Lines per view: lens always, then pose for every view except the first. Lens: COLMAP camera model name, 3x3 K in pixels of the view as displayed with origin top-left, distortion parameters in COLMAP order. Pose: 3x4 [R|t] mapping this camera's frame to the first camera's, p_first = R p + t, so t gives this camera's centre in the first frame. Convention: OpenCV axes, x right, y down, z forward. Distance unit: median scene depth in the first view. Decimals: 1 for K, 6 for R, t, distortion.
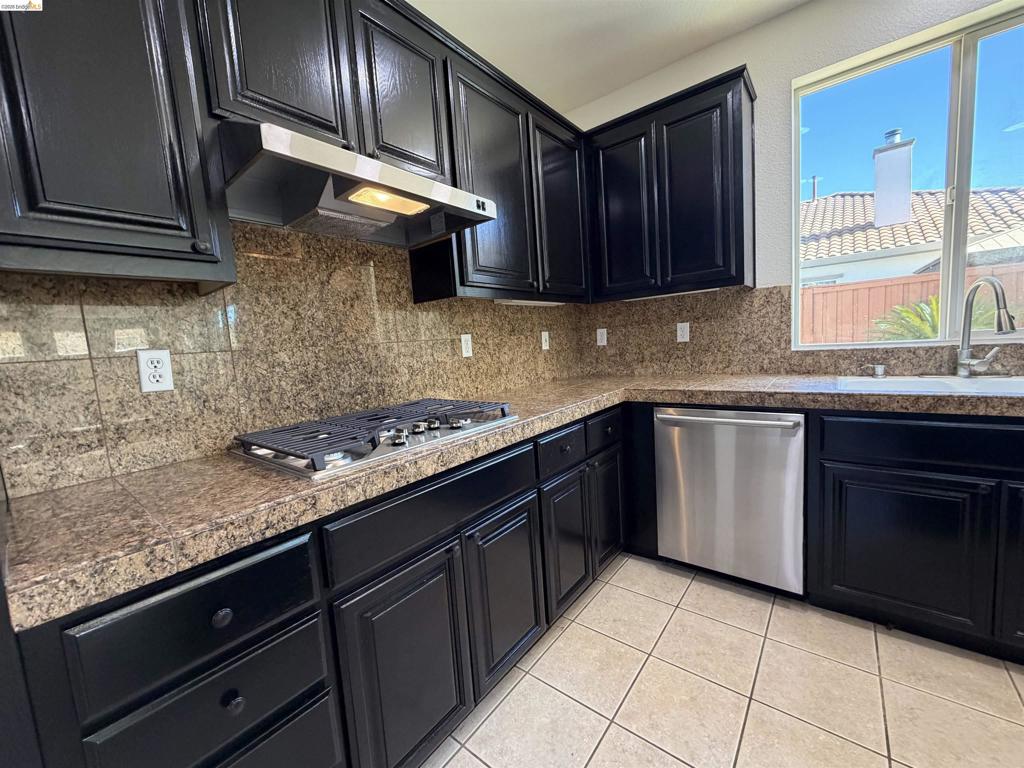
lens RADIAL K [[407.7, 0, 507.9], [0, 407.7, 384.6], [0, 0, 1]] dist [0.000224, 0.000108]
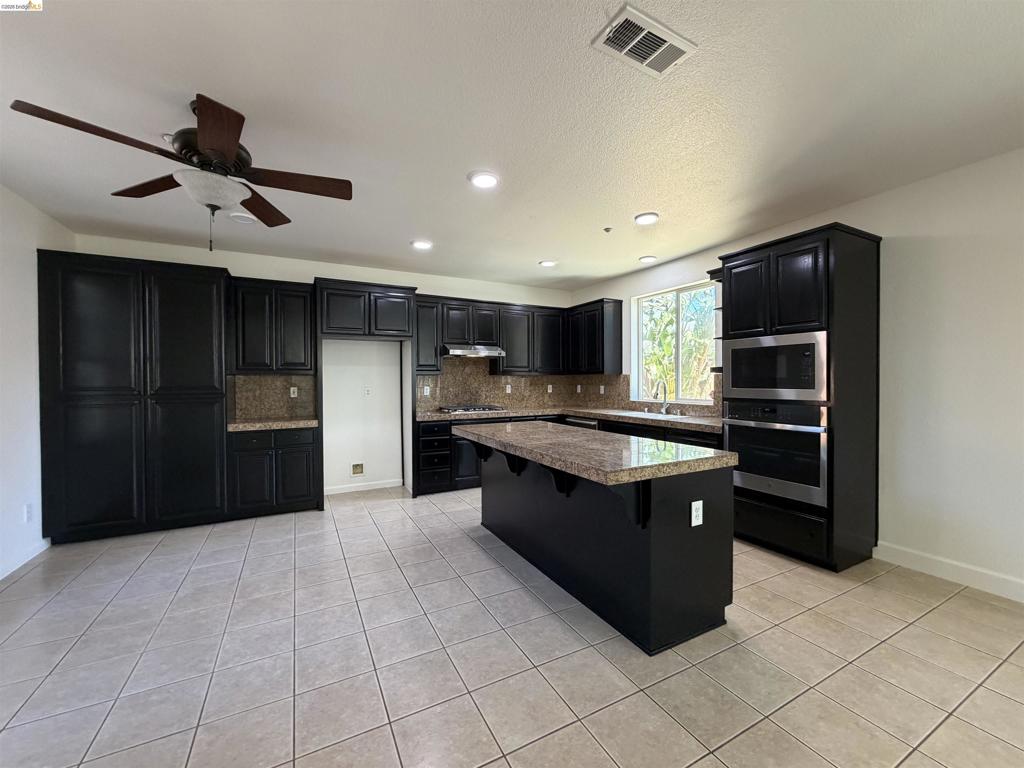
lens RADIAL K [[407.7, 0, 507.9], [0, 407.7, 384.6], [0, 0, 1]] dist [0.000224, 0.000108]
pose [[0.914581, 0.070202, -0.398263, 1.195764], [-0.101354, 0.993177, -0.057685, 0.045939], [0.391496, 0.093123, 0.915456, -1.886660]]
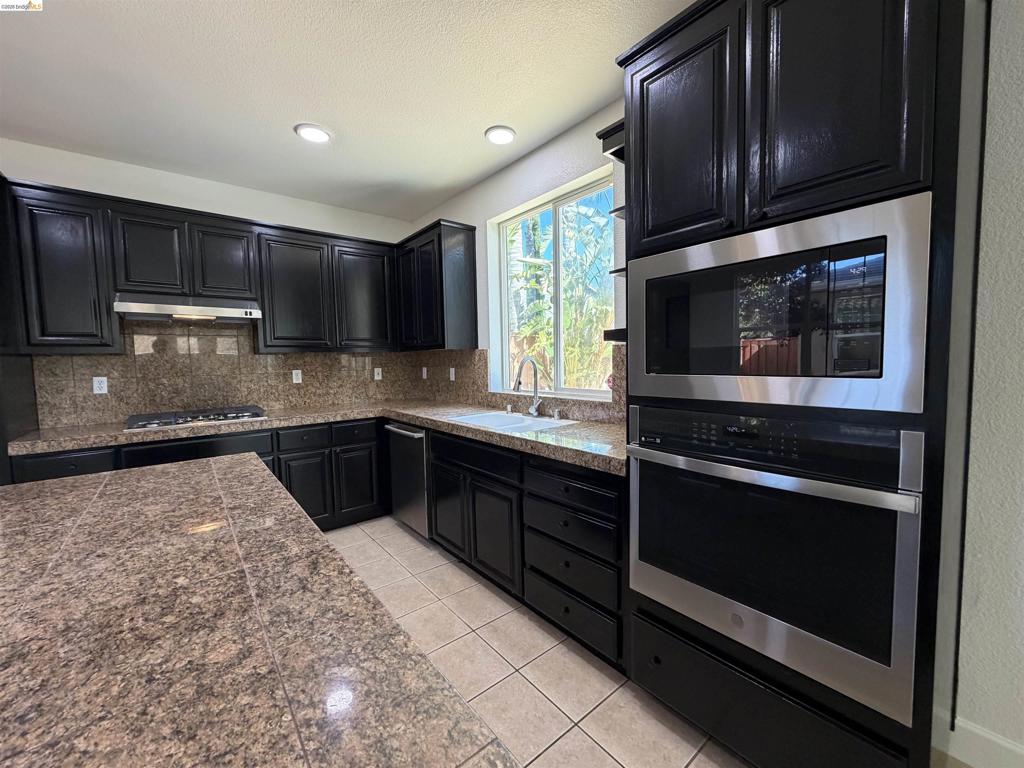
lens RADIAL K [[407.7, 0, 507.9], [0, 407.7, 384.6], [0, 0, 1]] dist [0.000224, 0.000108]
pose [[0.975987, 0.062698, -0.208612, 1.297024], [-0.069208, 0.997312, -0.024044, -0.094221], [0.206544, 0.037904, 0.977703, -0.569838]]
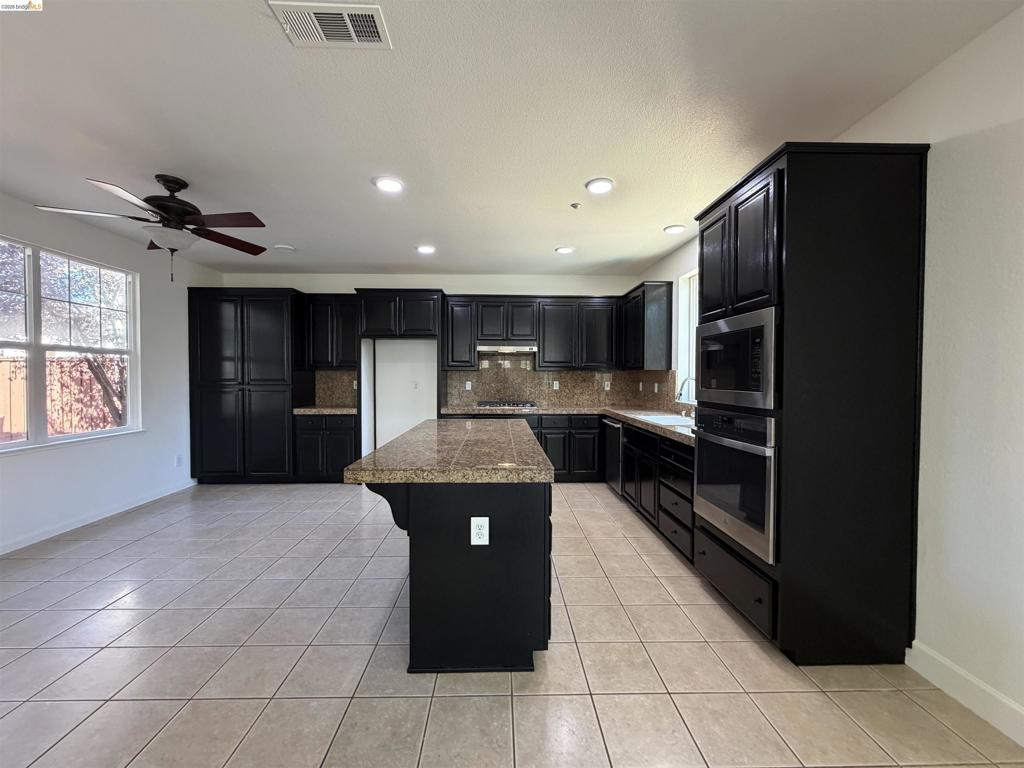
lens RADIAL K [[407.7, 0, 507.9], [0, 407.7, 384.6], [0, 0, 1]] dist [0.000224, 0.000108]
pose [[0.643118, 0.087621, -0.760737, 2.055601], [-0.127383, 0.991832, 0.006550, -0.089166], [0.755097, 0.092693, 0.649027, -1.191732]]
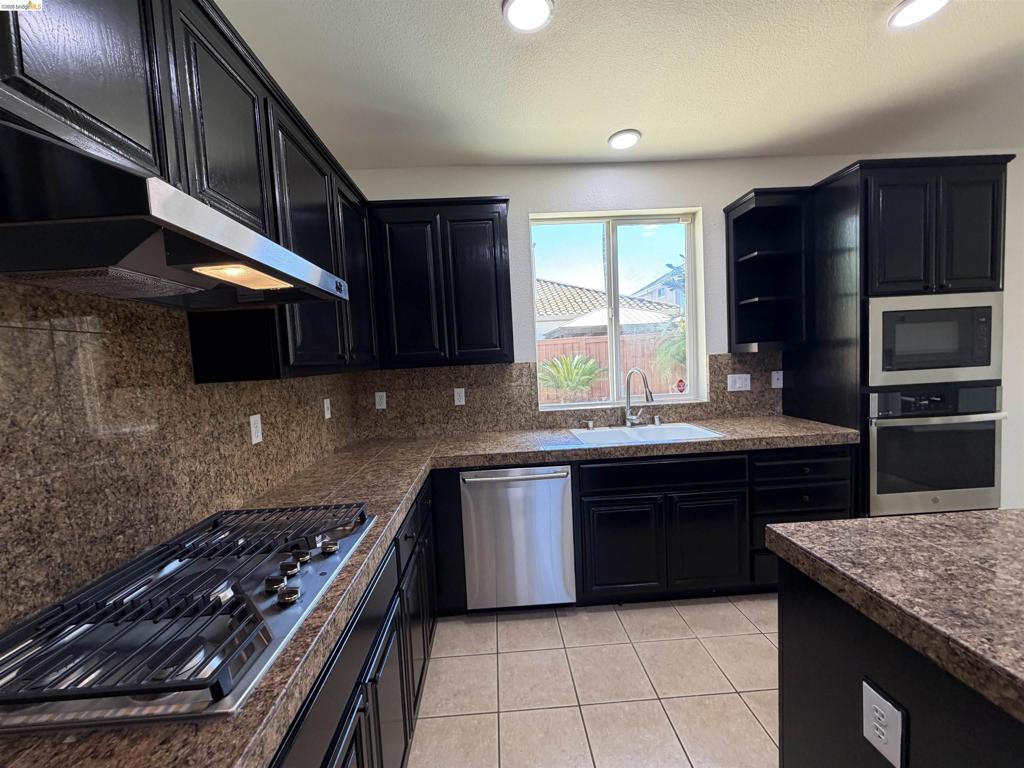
lens RADIAL K [[407.7, 0, 507.9], [0, 407.7, 384.6], [0, 0, 1]] dist [0.000224, 0.000108]
pose [[0.752912, -0.011302, 0.658025, -0.291658], [0.068025, 0.995834, -0.060729, -0.115446], [-0.654597, 0.090485, 0.750544, 0.086341]]
